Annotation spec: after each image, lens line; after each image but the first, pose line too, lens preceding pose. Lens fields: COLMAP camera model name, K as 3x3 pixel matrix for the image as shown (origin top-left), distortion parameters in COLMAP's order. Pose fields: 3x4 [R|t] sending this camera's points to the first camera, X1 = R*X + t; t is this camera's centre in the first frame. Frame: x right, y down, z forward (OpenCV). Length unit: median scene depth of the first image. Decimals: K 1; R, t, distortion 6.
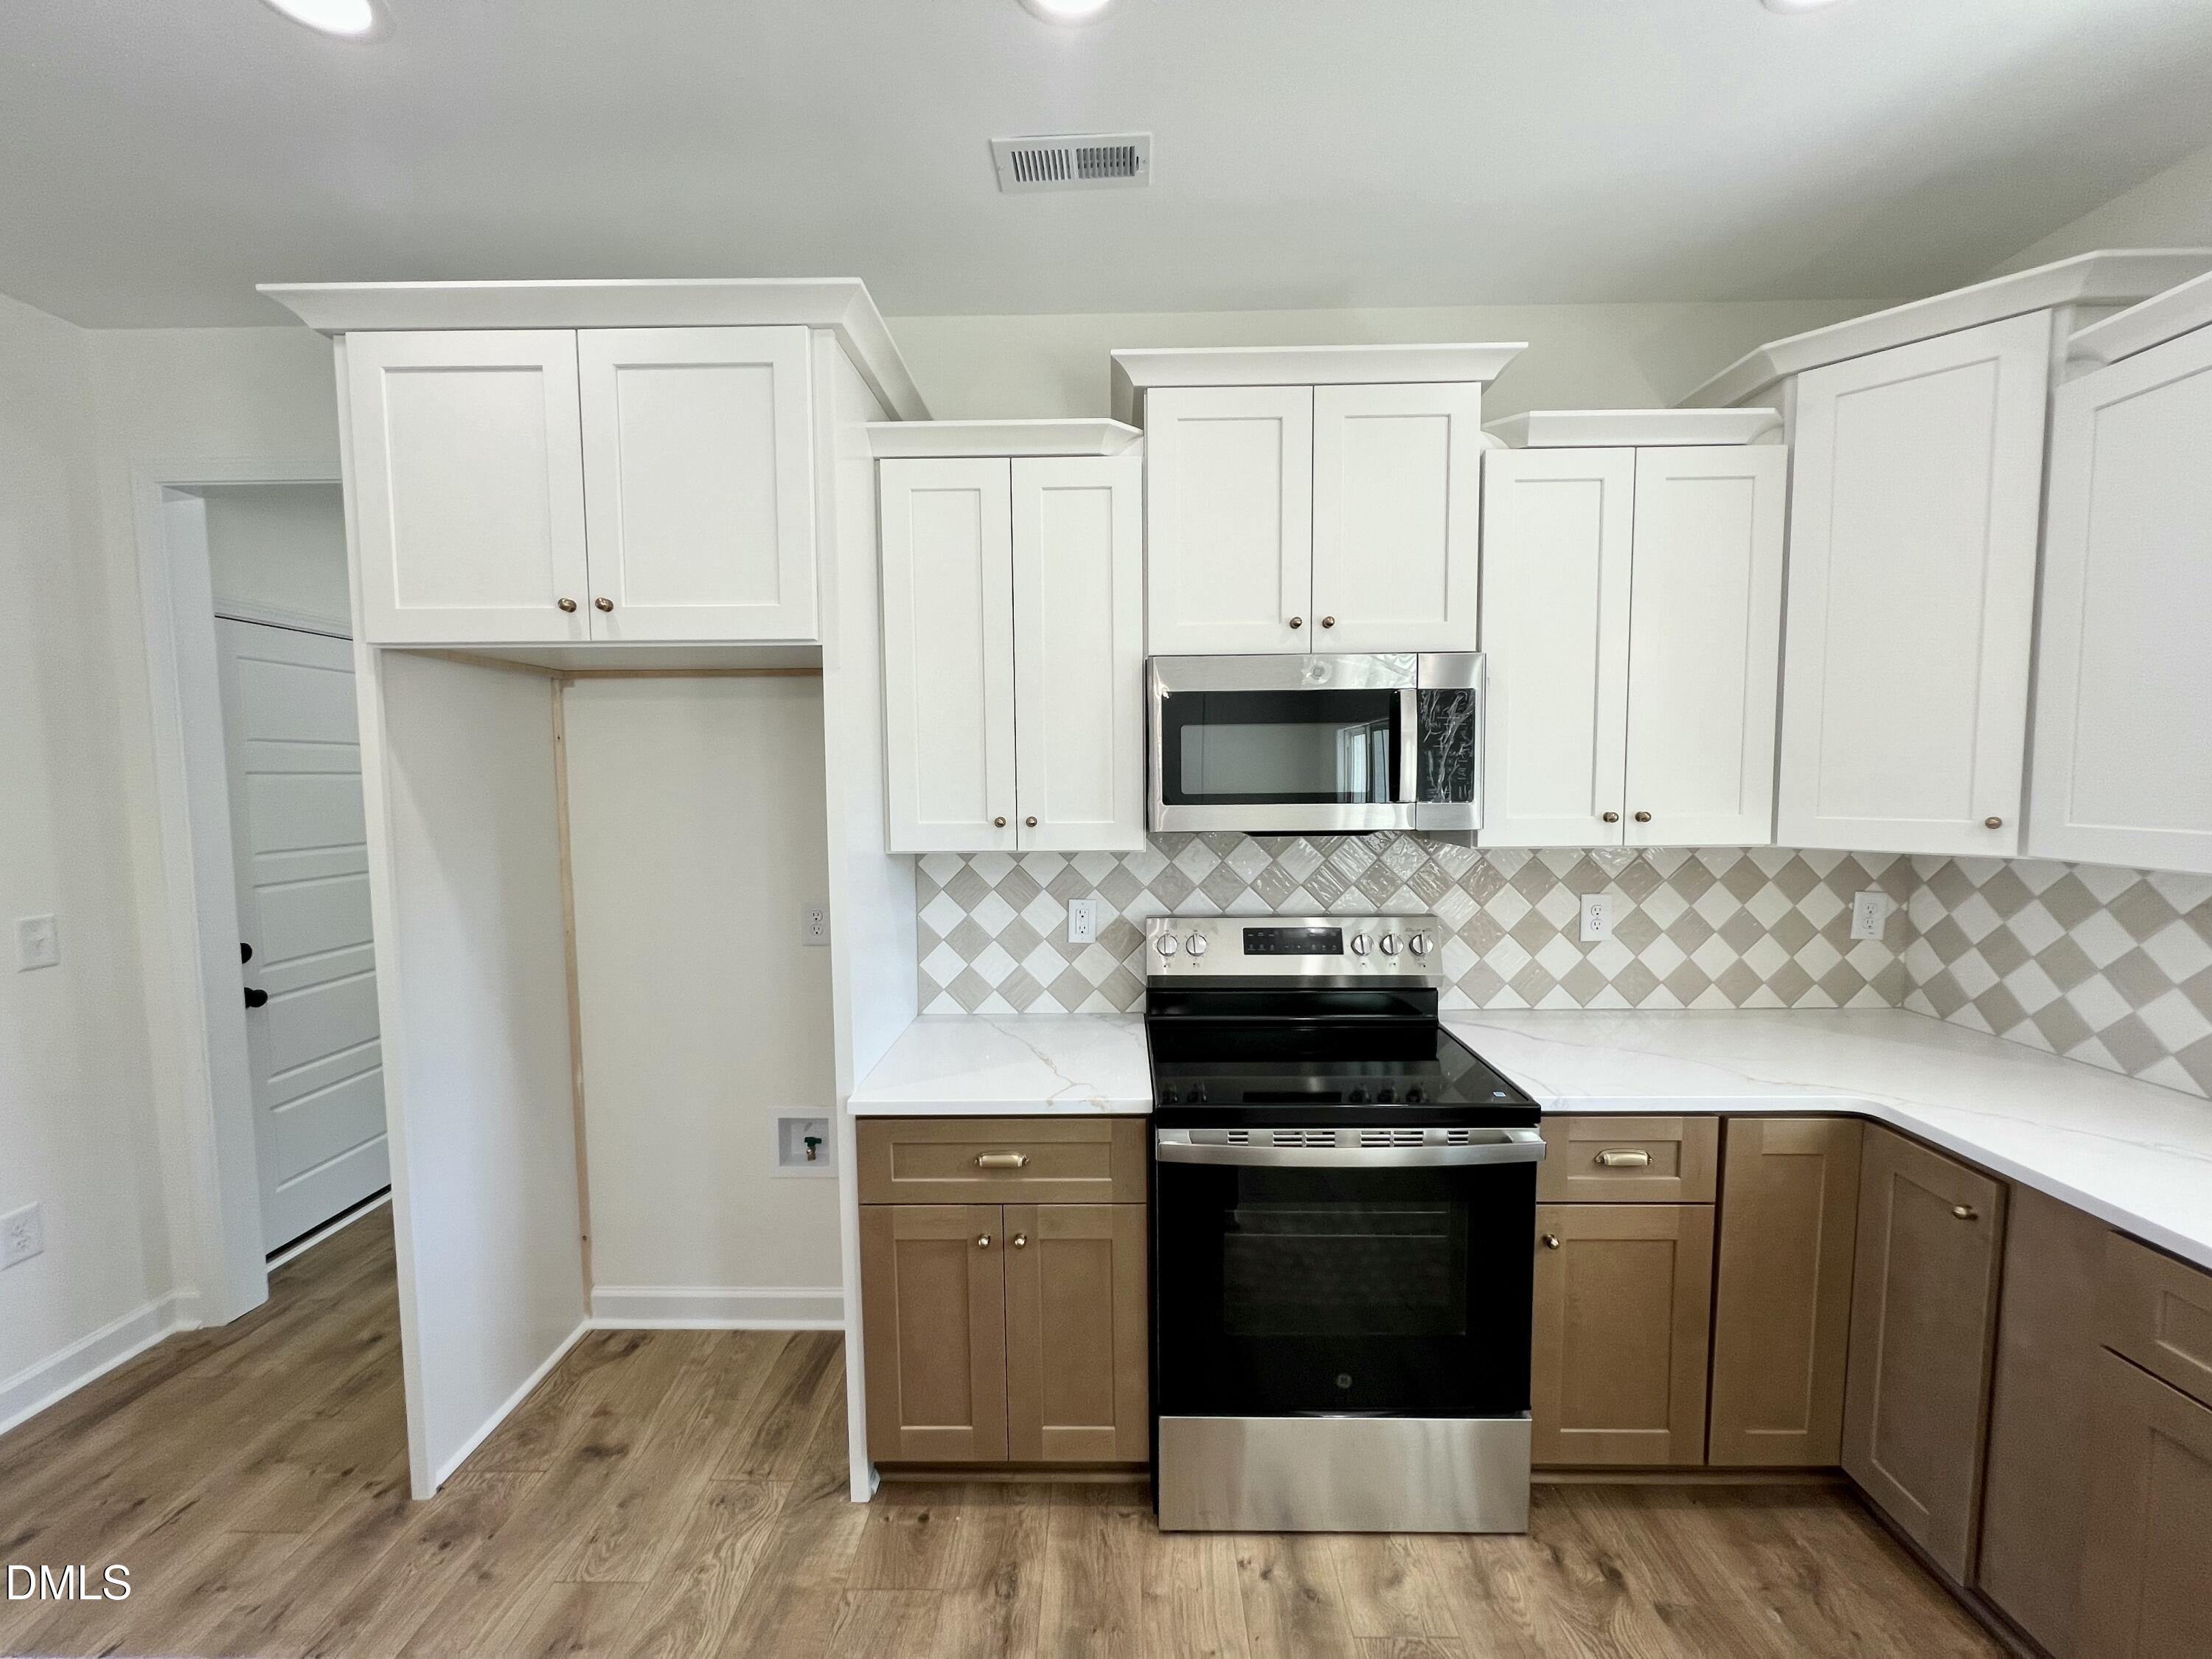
lens RADIAL K [[880.0, 0, 1104.8], [0, 880.0, 829.7], [0, 0, 1]] dist [0.000519, -0.000081]
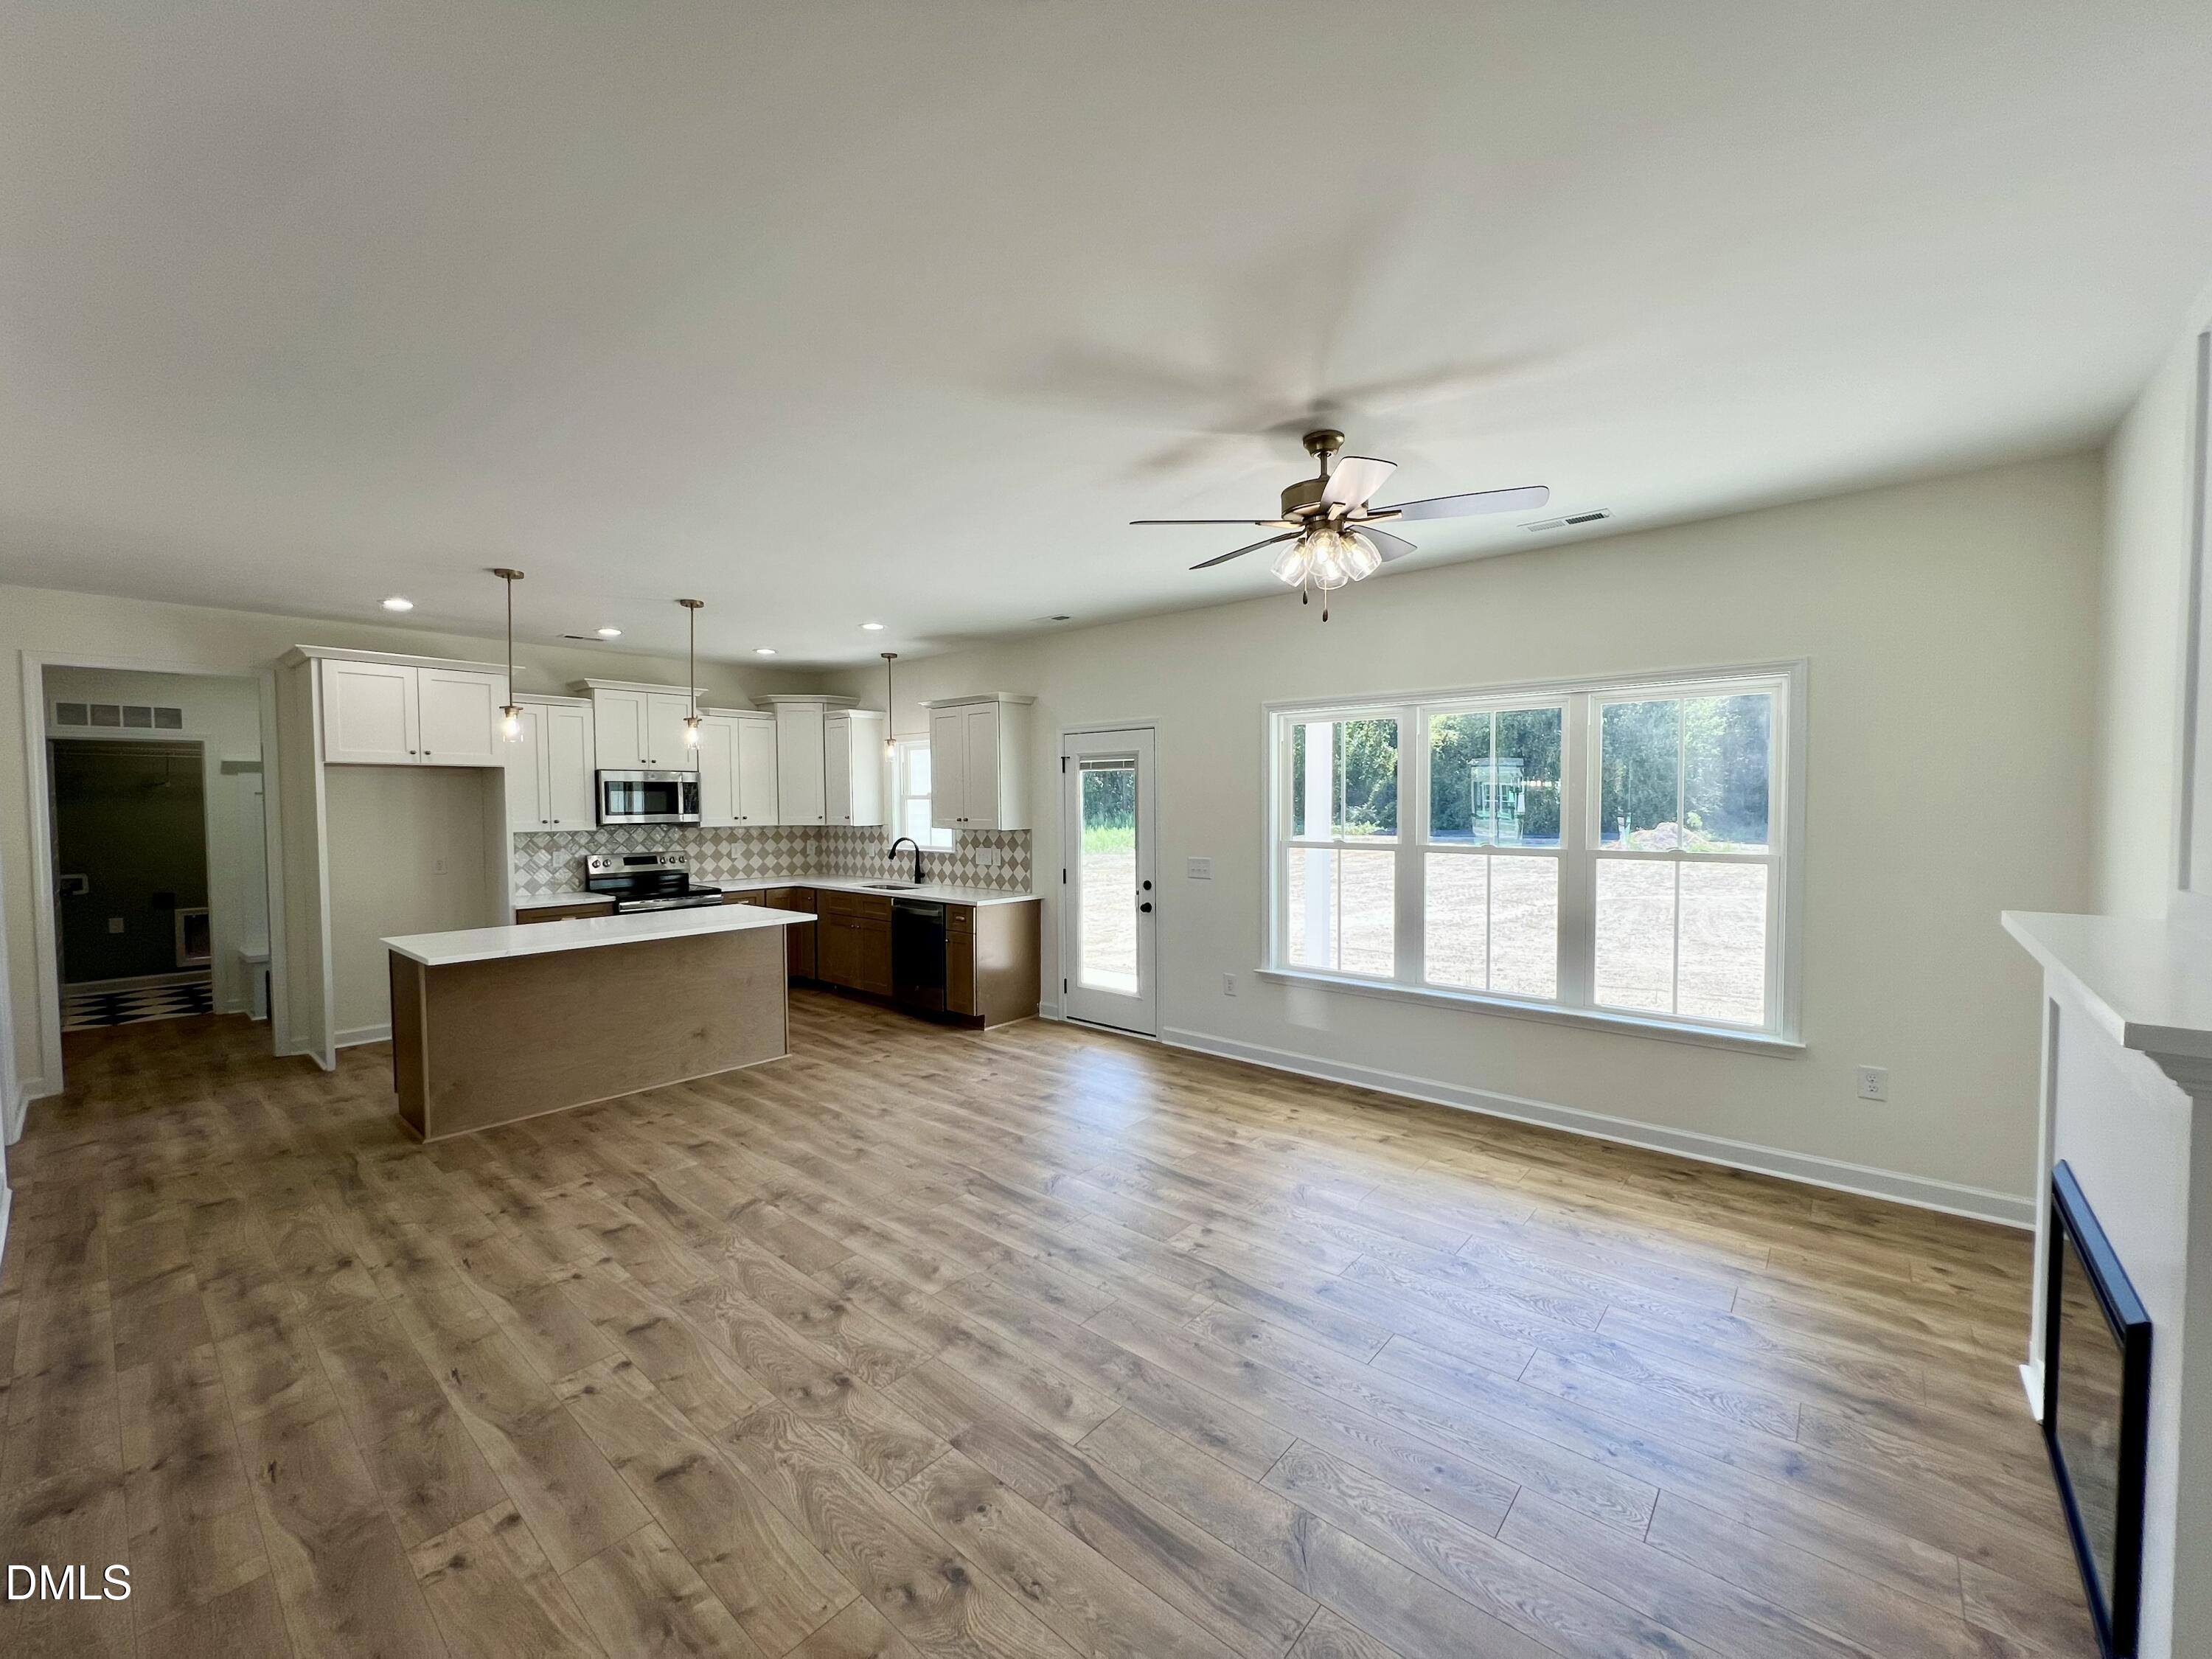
lens RADIAL K [[886.3, 0, 1107.4], [0, 886.3, 836.5], [0, 0, 1]] dist [-0.001917, -0.000008]
pose [[0.638553, -0.026356, 0.769126, -1.262344], [0.051715, 0.998624, -0.008715, 0.173605], [-0.767838, 0.045340, 0.639038, -2.508870]]
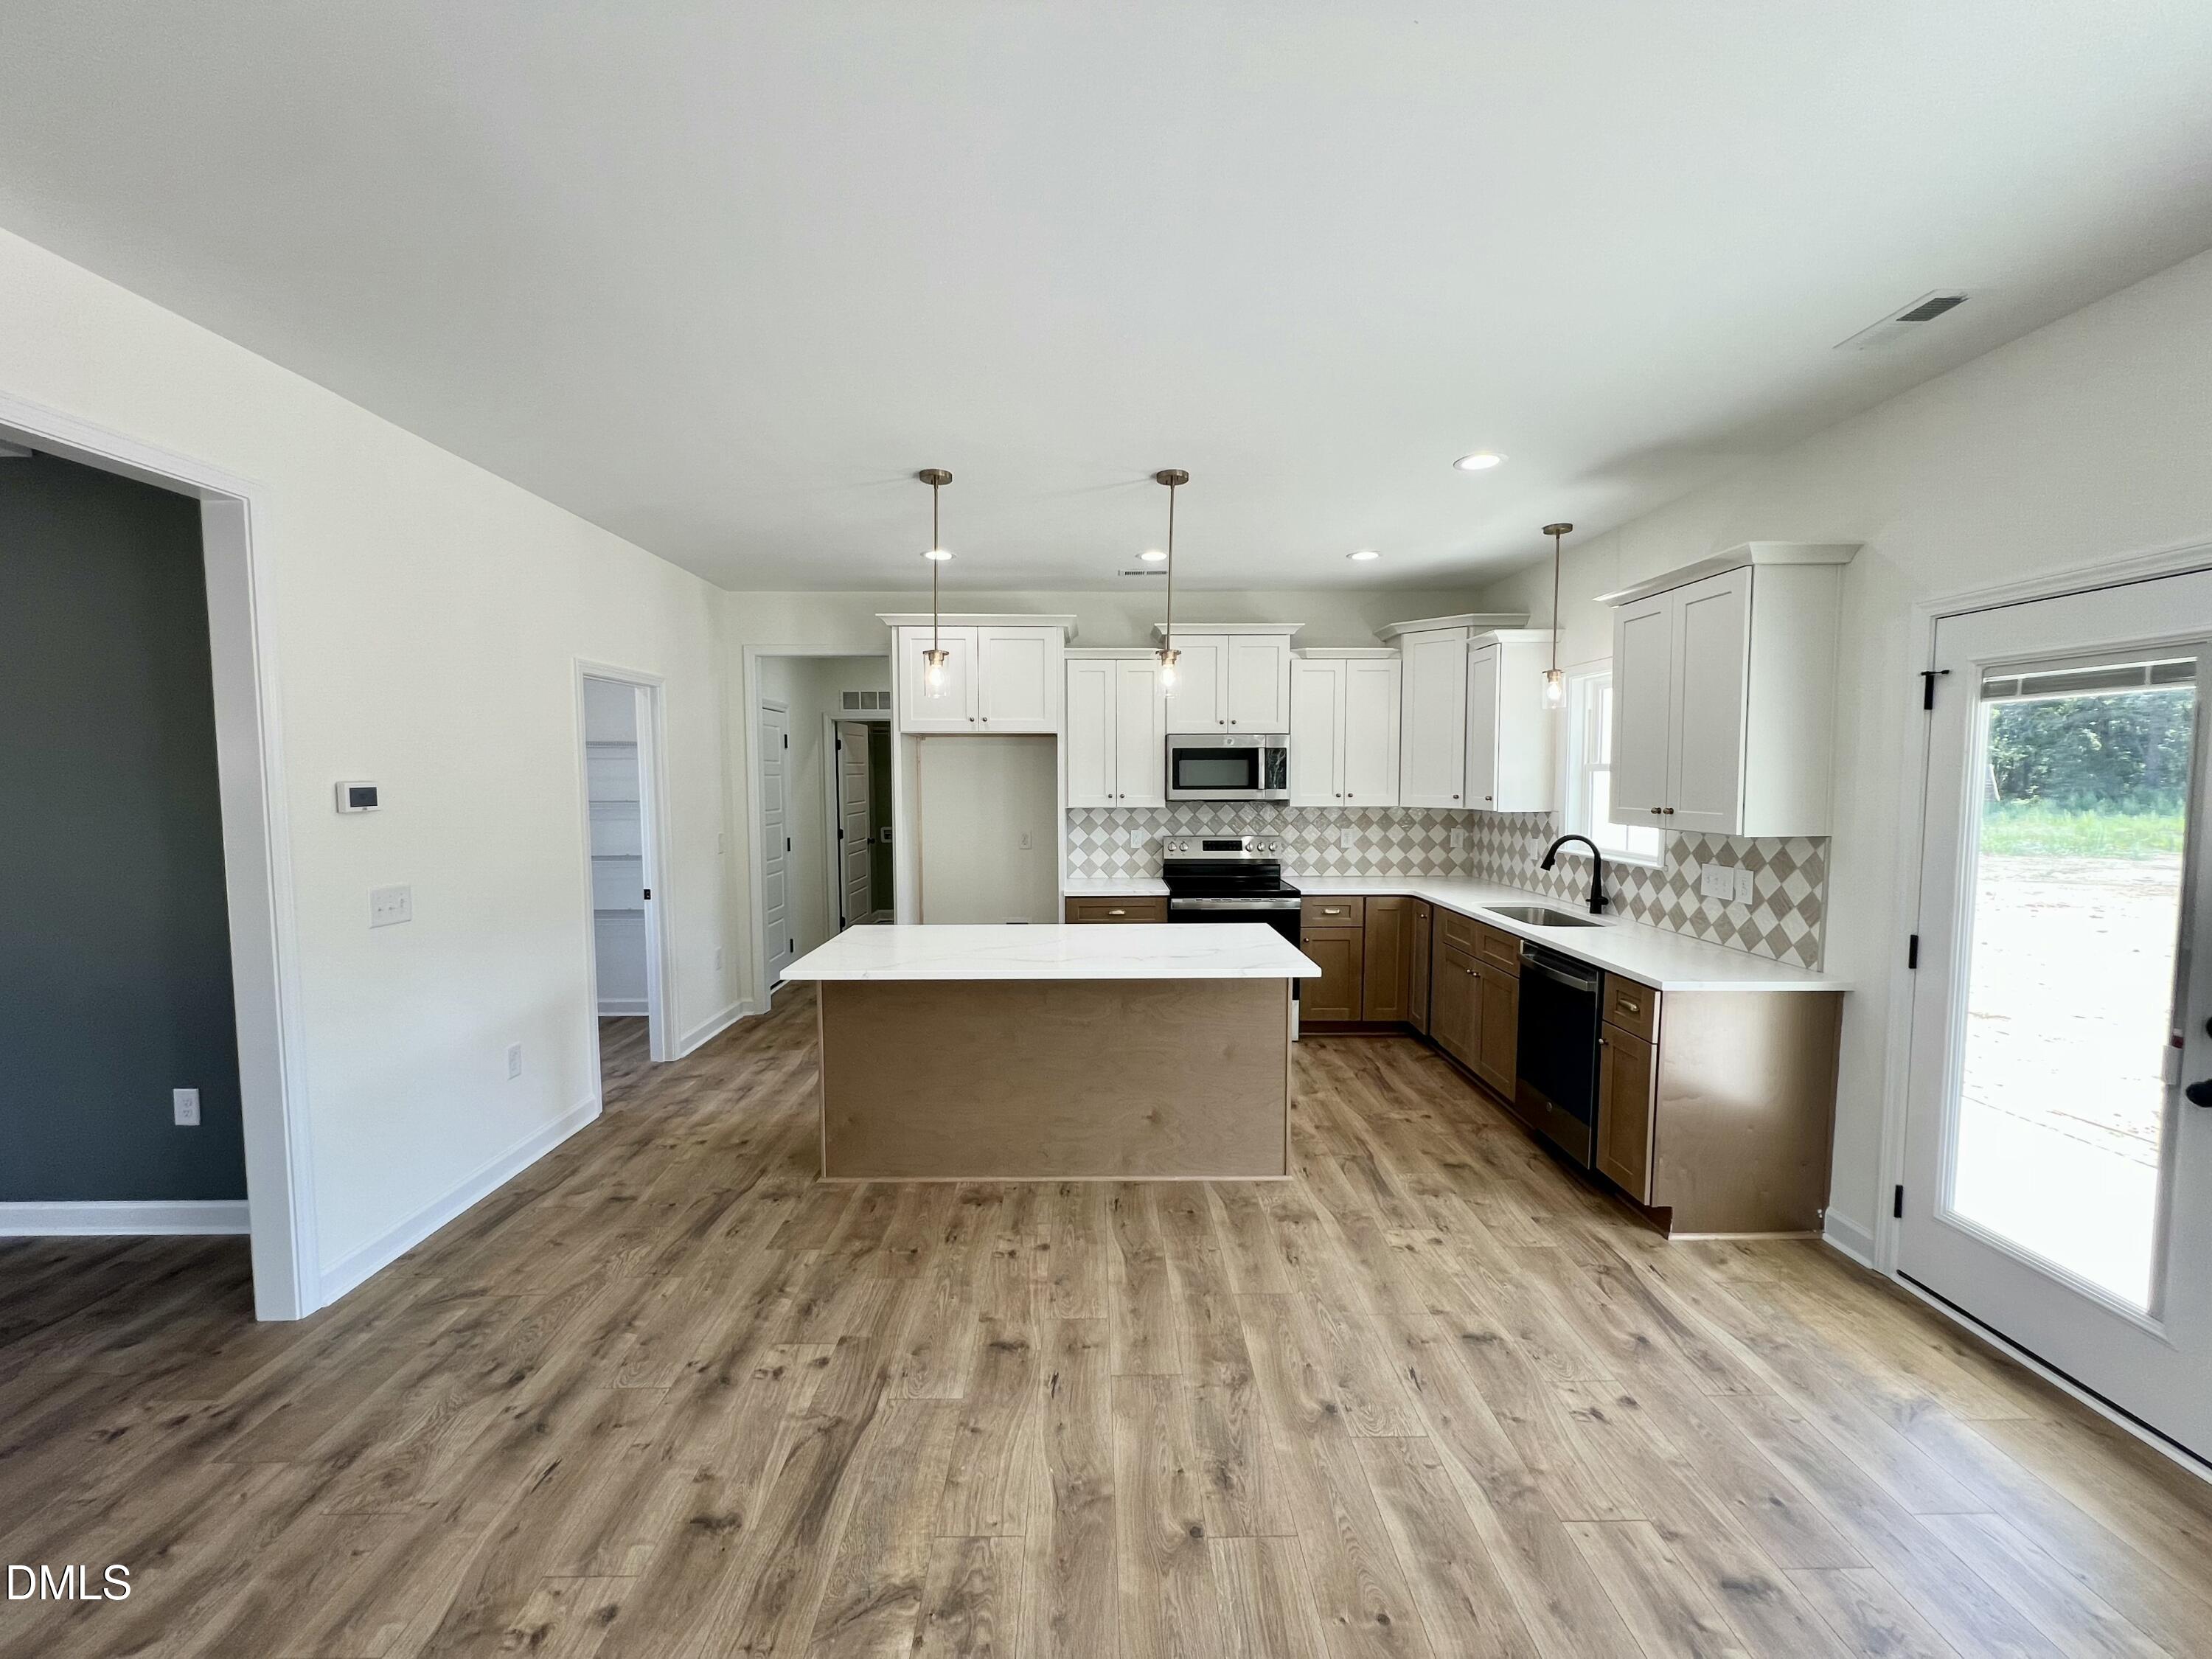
lens RADIAL K [[886.3, 0, 1103.9], [0, 886.3, 833.5], [0, 0, 1]] dist [-0.001917, -0.000008]
pose [[0.999536, 0.004672, 0.030109, -0.222473], [-0.004714, 0.999988, 0.001294, 0.102815], [-0.030103, -0.001435, 0.999546, -1.688689]]
